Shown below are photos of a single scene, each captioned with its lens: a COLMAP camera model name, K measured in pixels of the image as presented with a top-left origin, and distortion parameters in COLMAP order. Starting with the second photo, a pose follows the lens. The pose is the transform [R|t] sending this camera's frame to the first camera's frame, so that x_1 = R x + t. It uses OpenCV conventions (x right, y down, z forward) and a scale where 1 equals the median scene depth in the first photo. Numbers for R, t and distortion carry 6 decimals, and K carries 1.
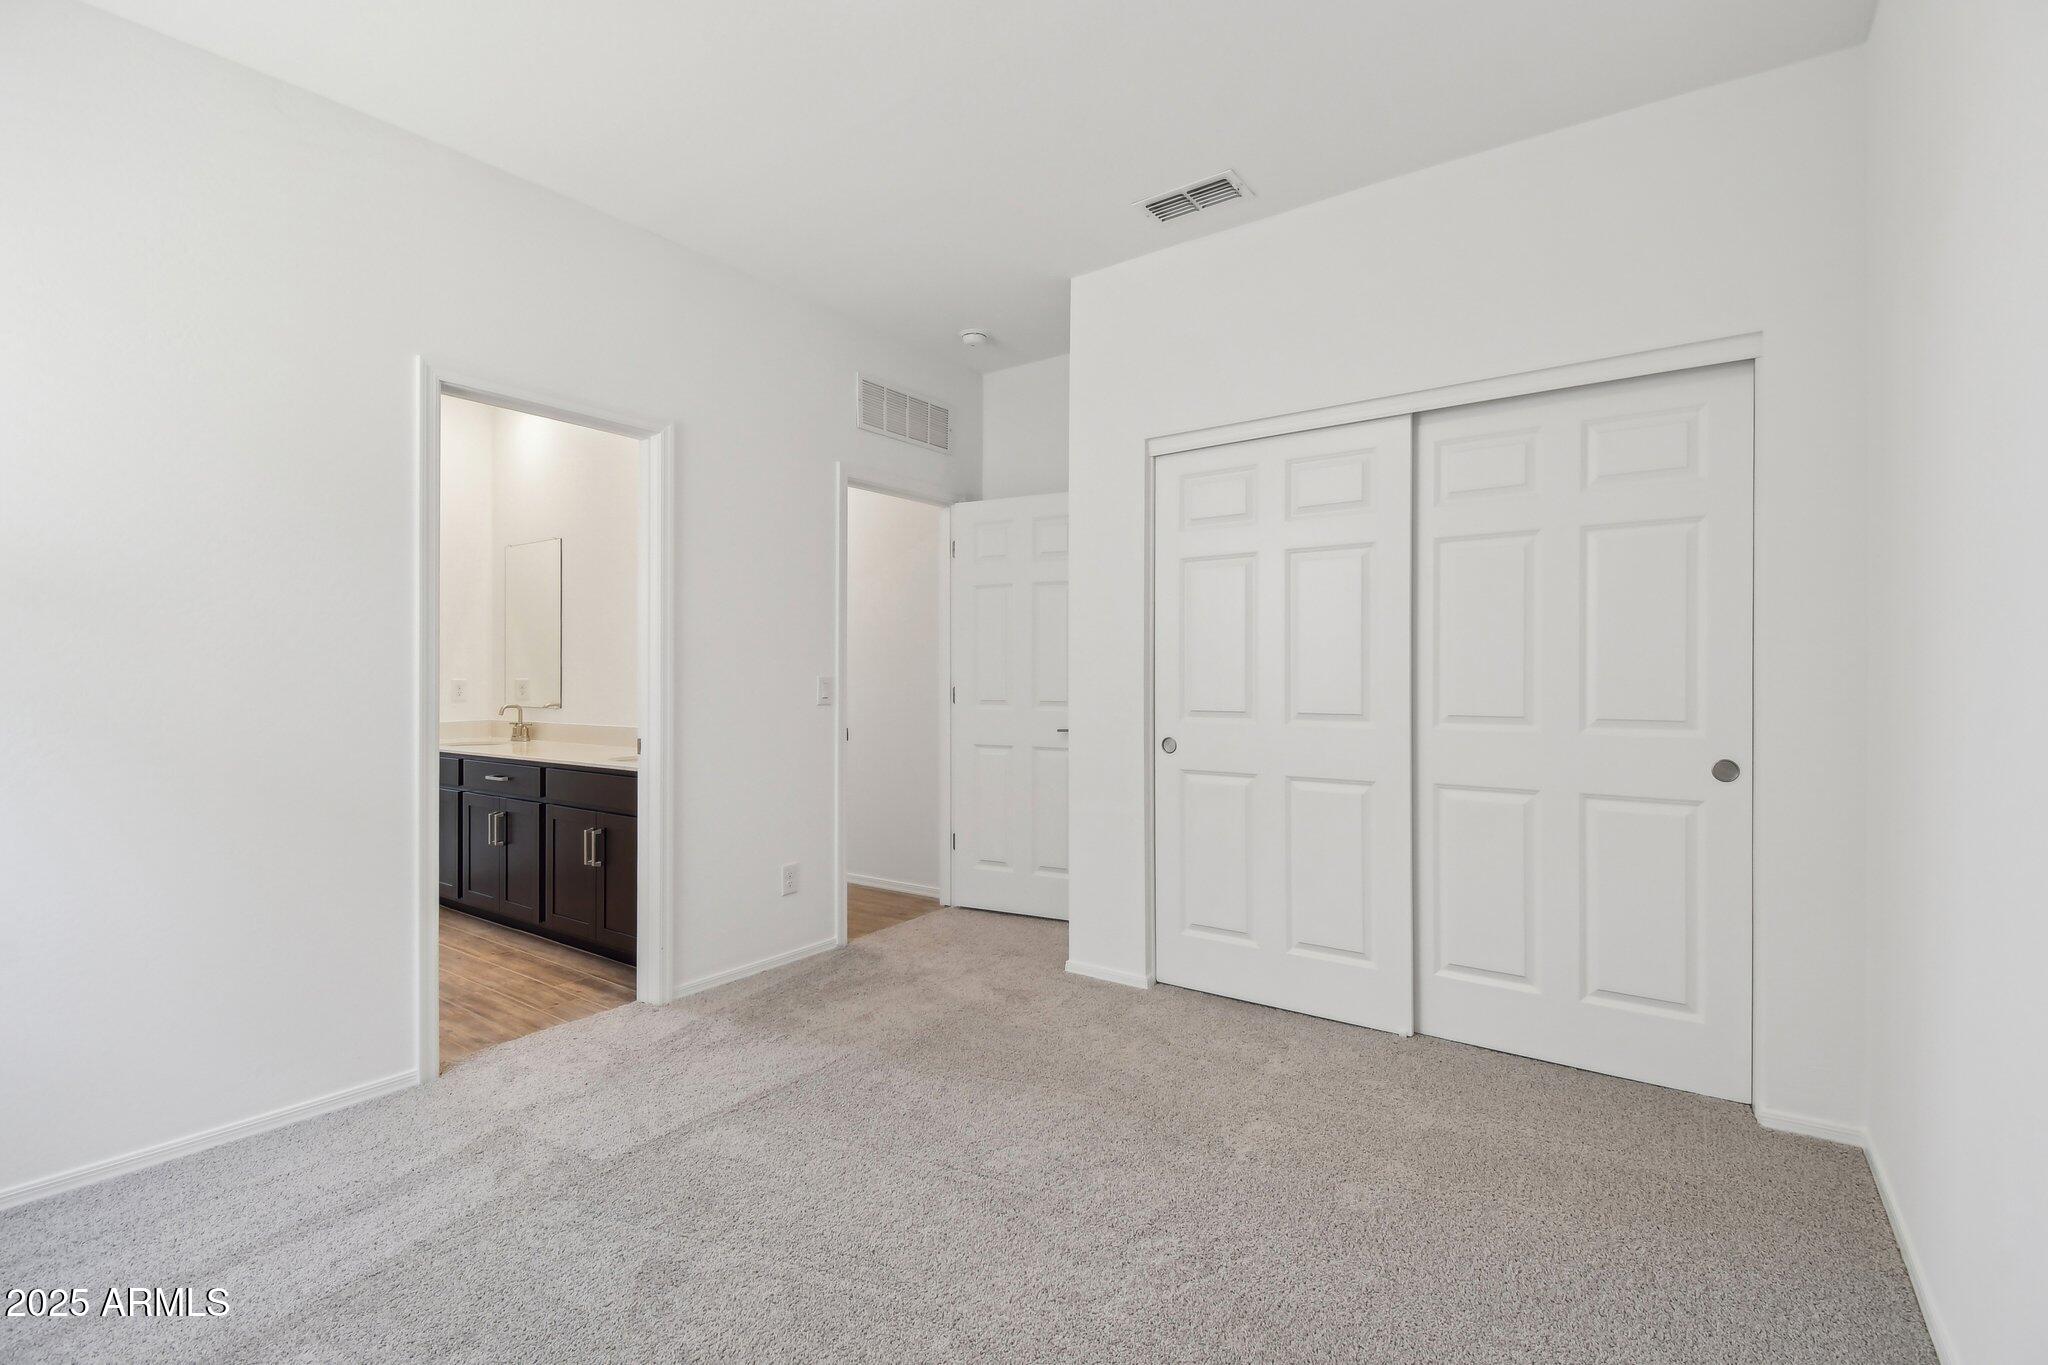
lens RADIAL K [[906.4, 0, 1028.0], [0, 906.4, 651.3], [0, 0, 1]] dist [0.000958, 0.000090]
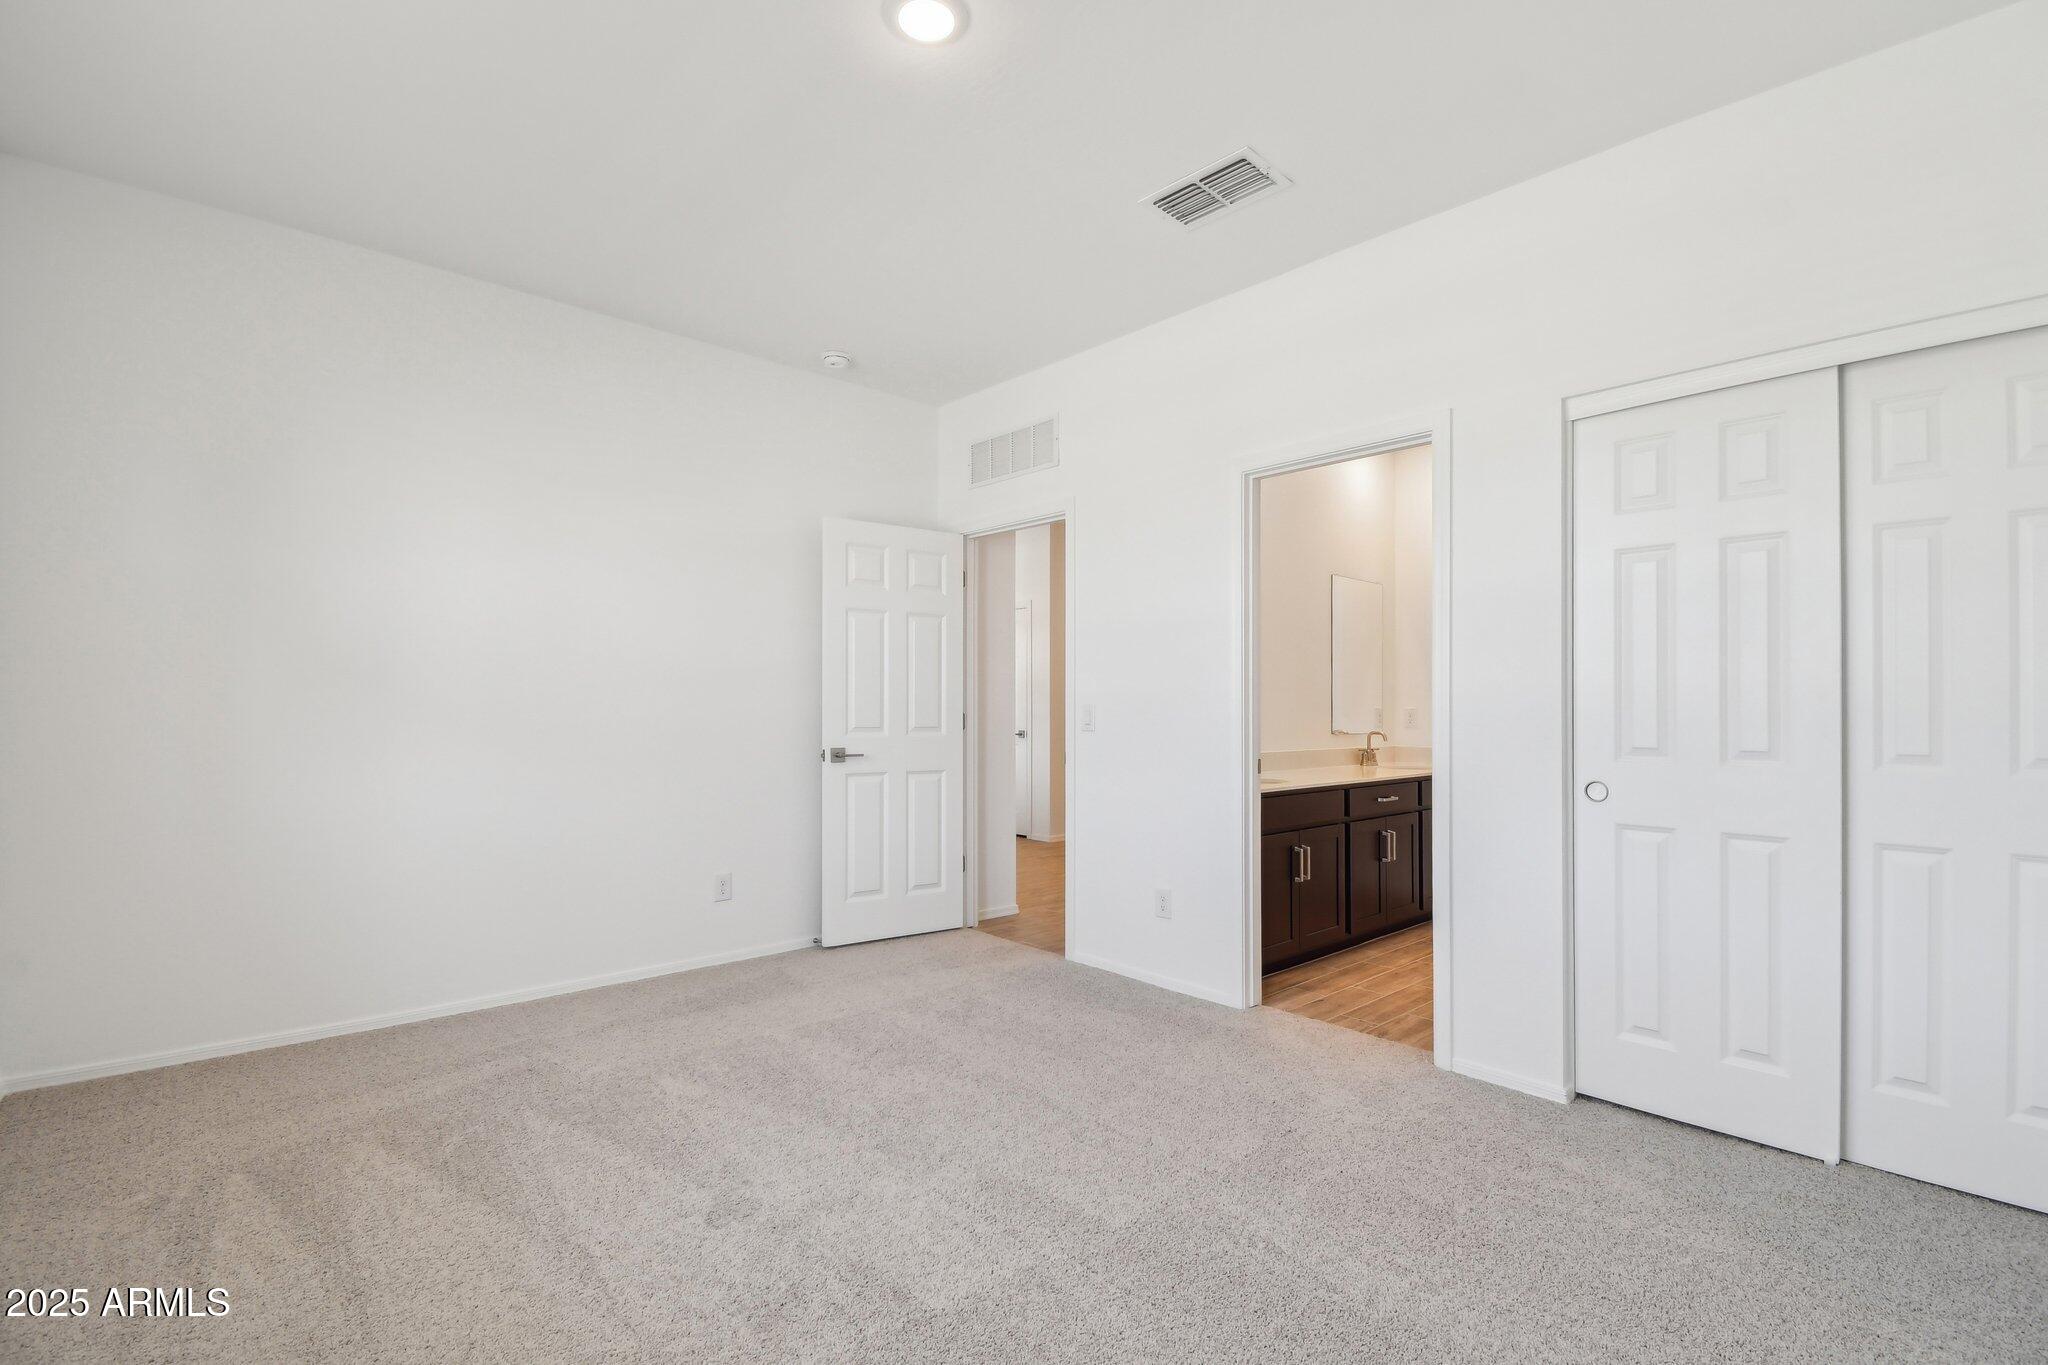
lens RADIAL K [[924.9, 0, 1013.8], [0, 924.9, 688.7], [0, 0, 1]] dist [0.026950, -0.024558]
pose [[0.976627, -0.001294, -0.214938, -0.100052], [0.004088, 0.999913, 0.012556, 0.001845], [0.214903, -0.013141, 0.976547, 0.074108]]
